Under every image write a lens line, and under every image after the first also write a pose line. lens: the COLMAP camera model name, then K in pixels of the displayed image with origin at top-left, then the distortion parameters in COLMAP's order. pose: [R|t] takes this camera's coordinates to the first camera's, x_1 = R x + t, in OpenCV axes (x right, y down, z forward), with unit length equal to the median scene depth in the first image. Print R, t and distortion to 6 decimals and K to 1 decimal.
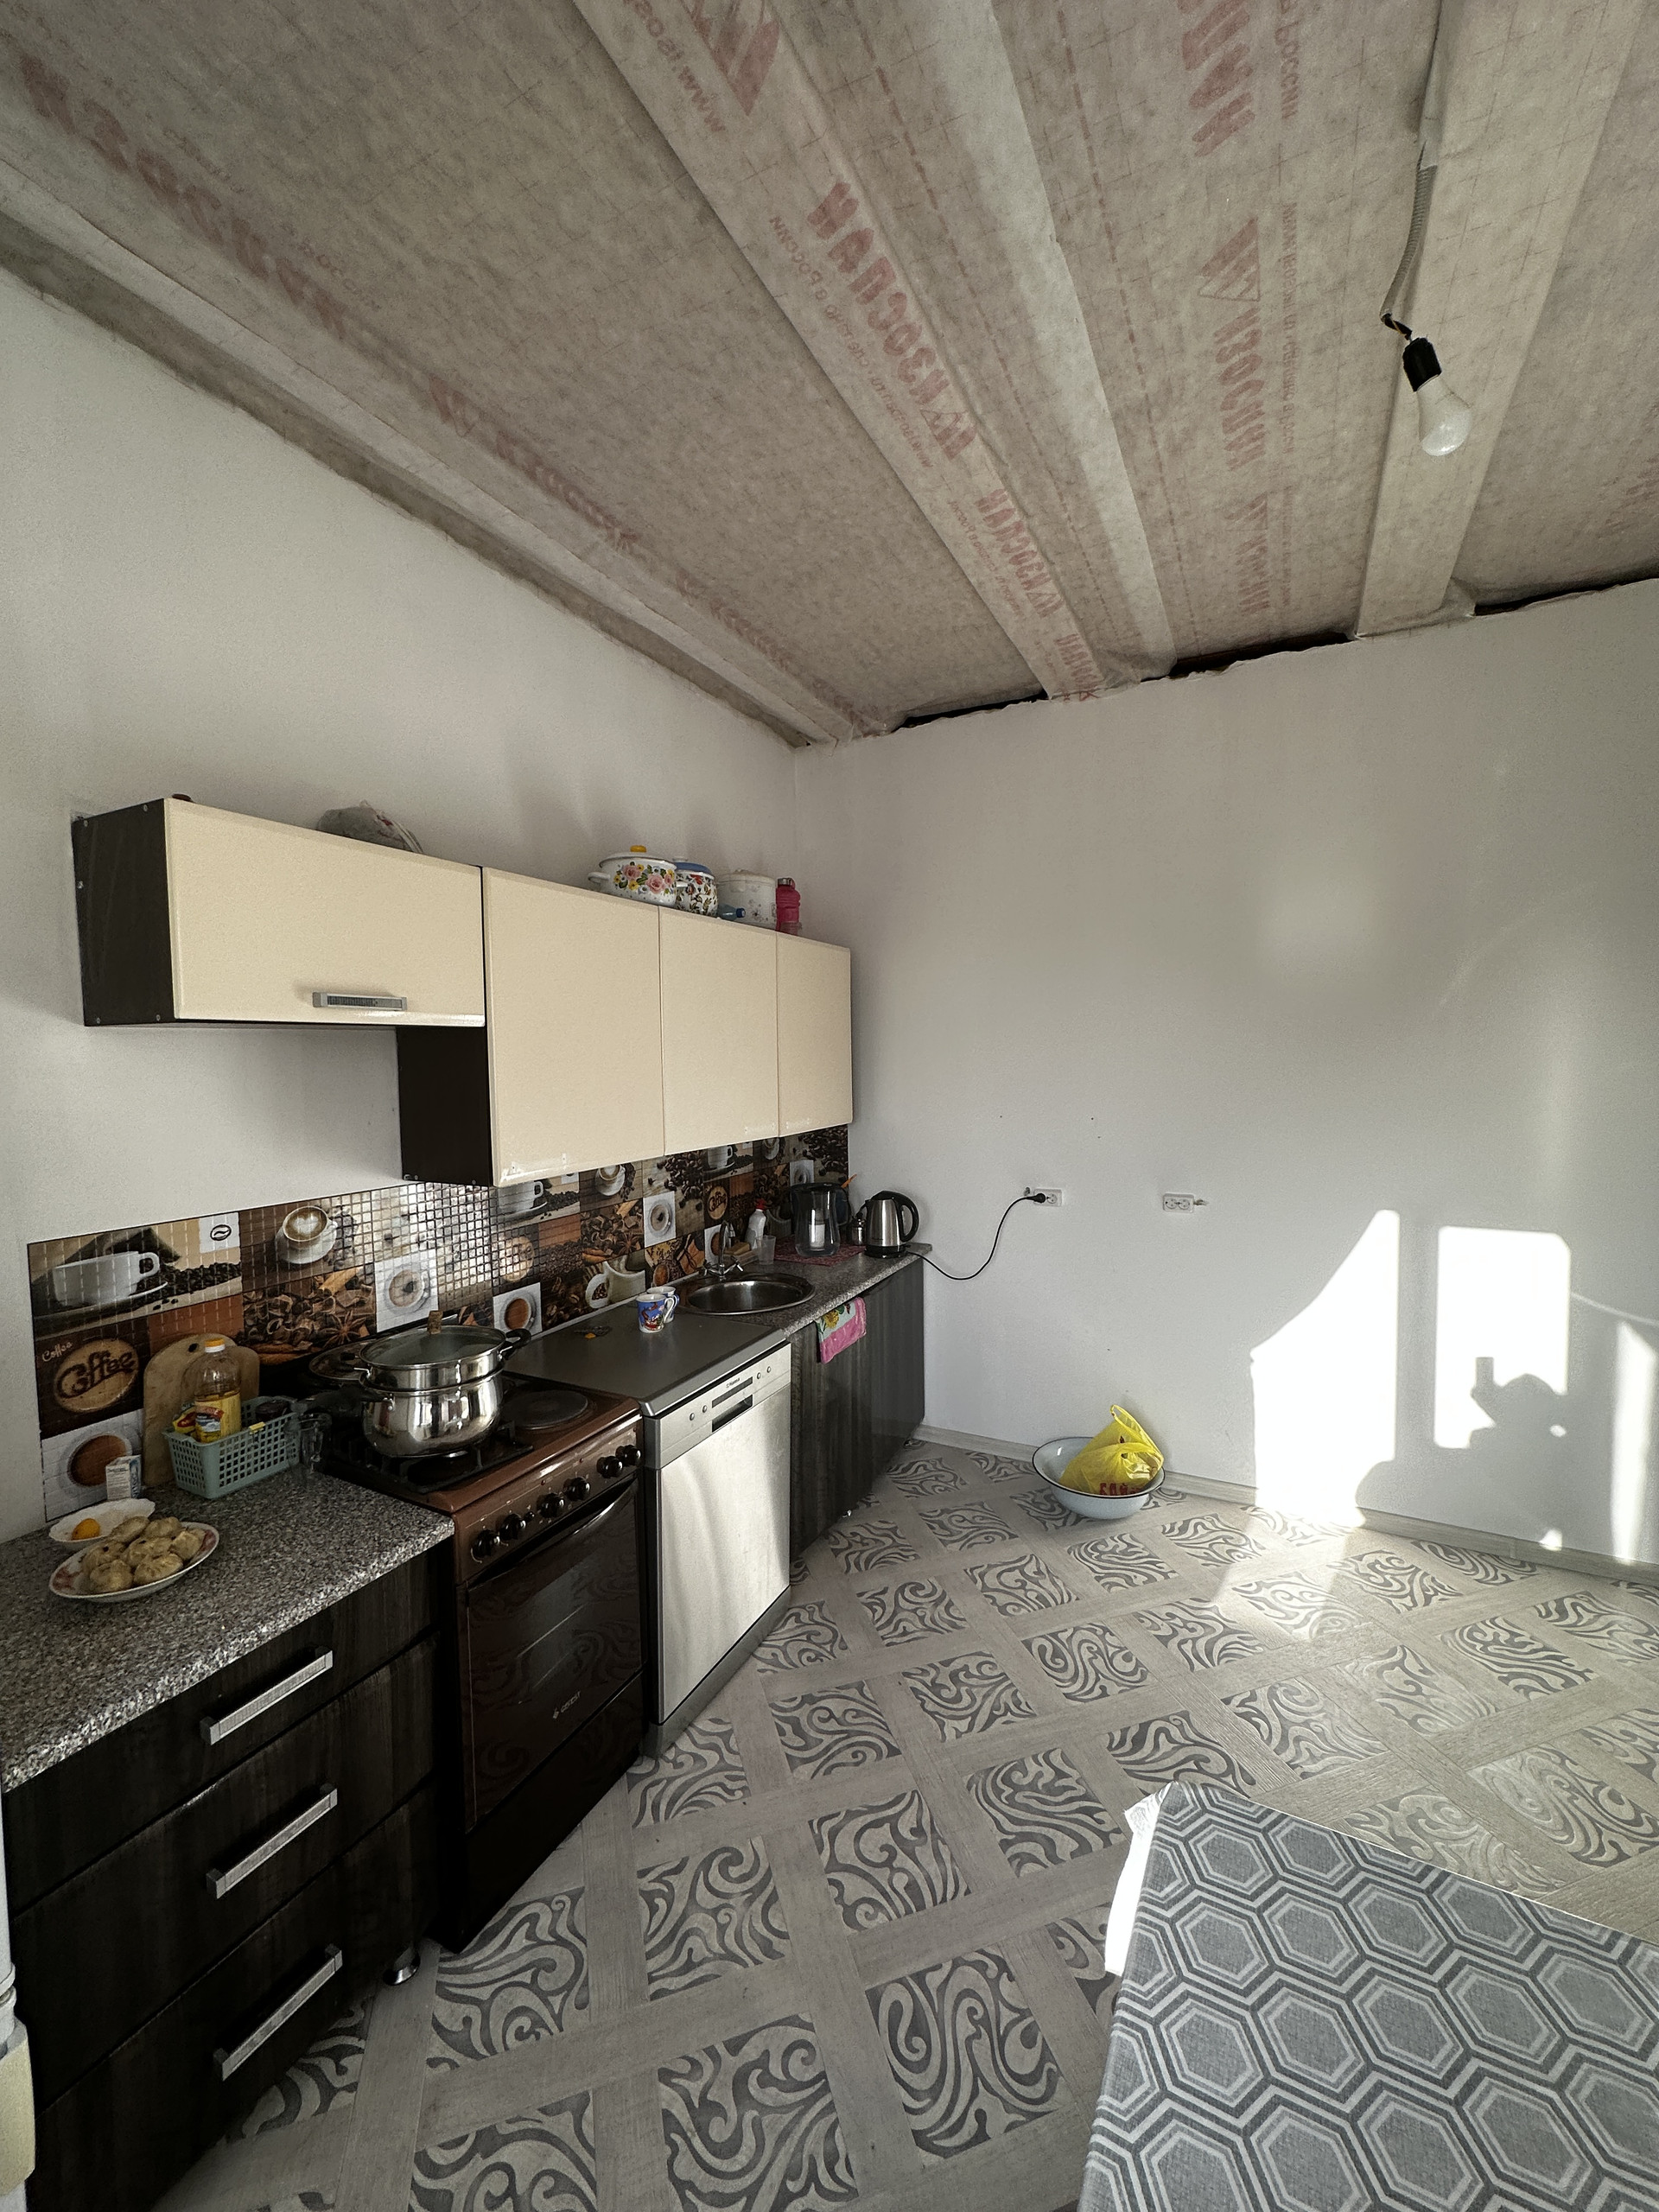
lens RADIAL K [[882.6, 0, 829.5], [0, 882.6, 1106.0], [0, 0, 1]] dist [0.001465, -0.000528]
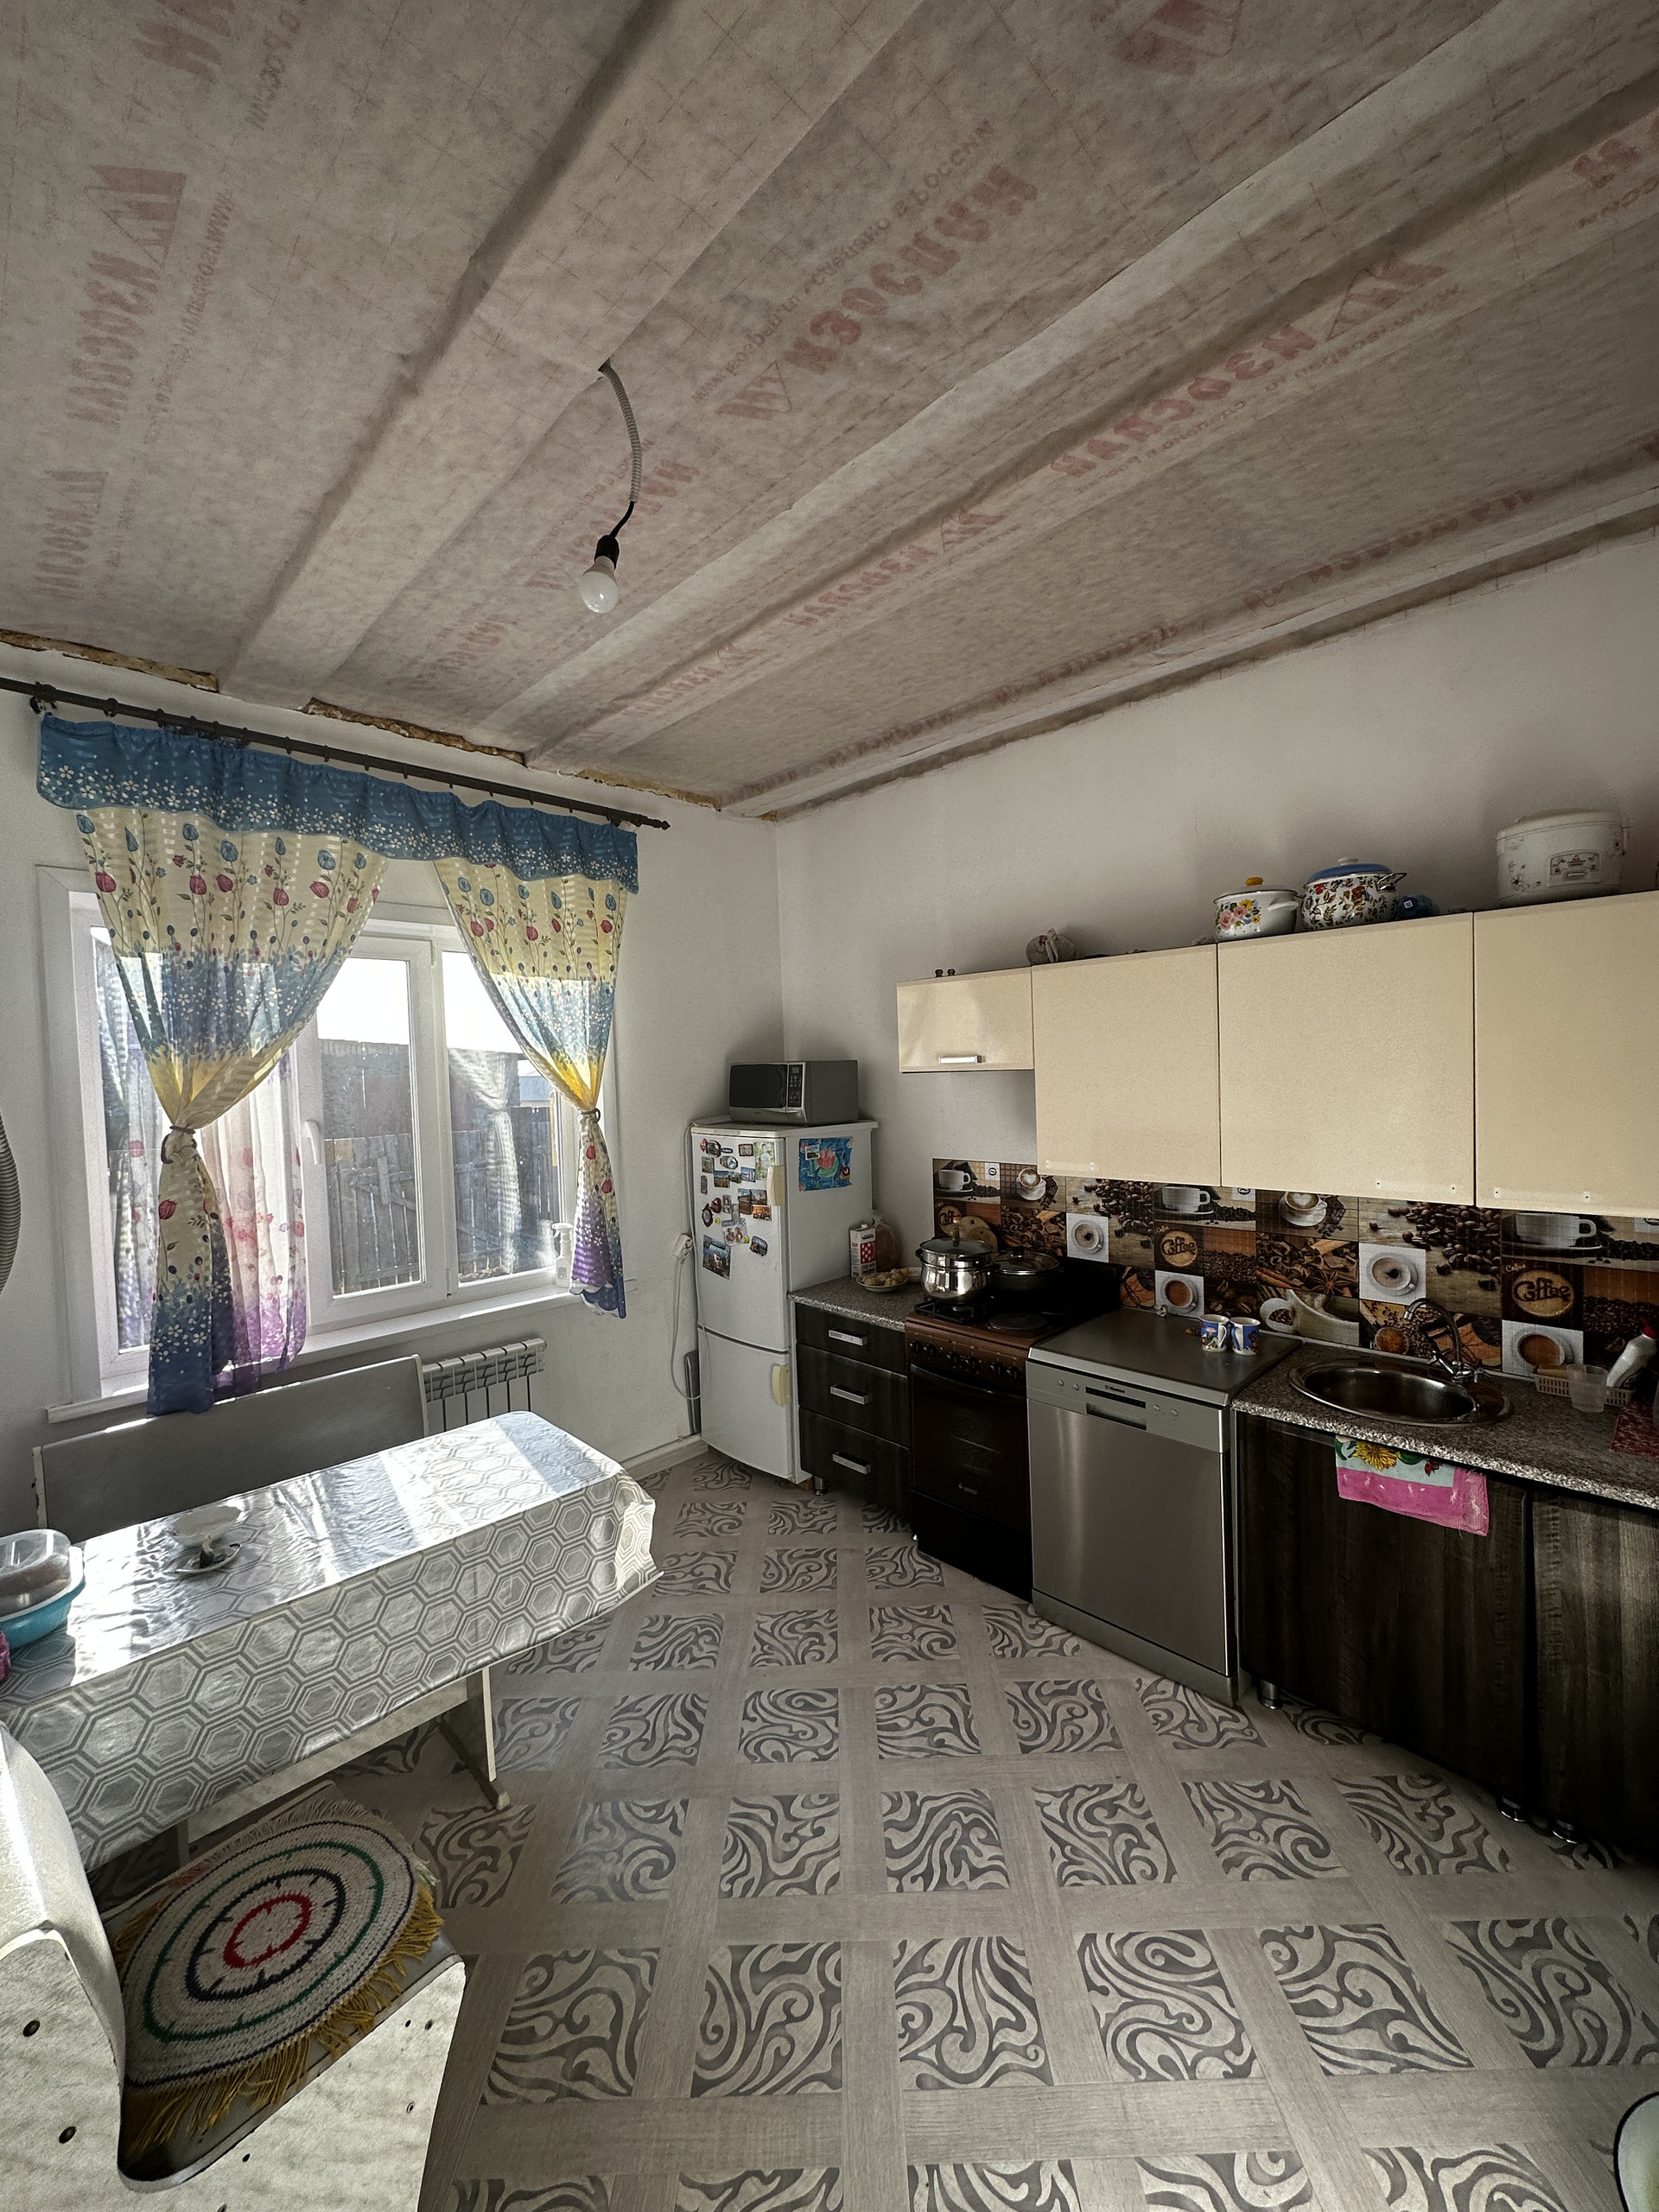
lens RADIAL K [[882.6, 0, 829.5], [0, 882.6, 1106.0], [0, 0, 1]] dist [0.001465, -0.000528]
pose [[-0.294834, 0.114083, -0.948714, 1.098884], [0.015033, 0.993278, 0.114770, -0.202196], [0.955430, 0.019576, -0.294568, 1.068626]]
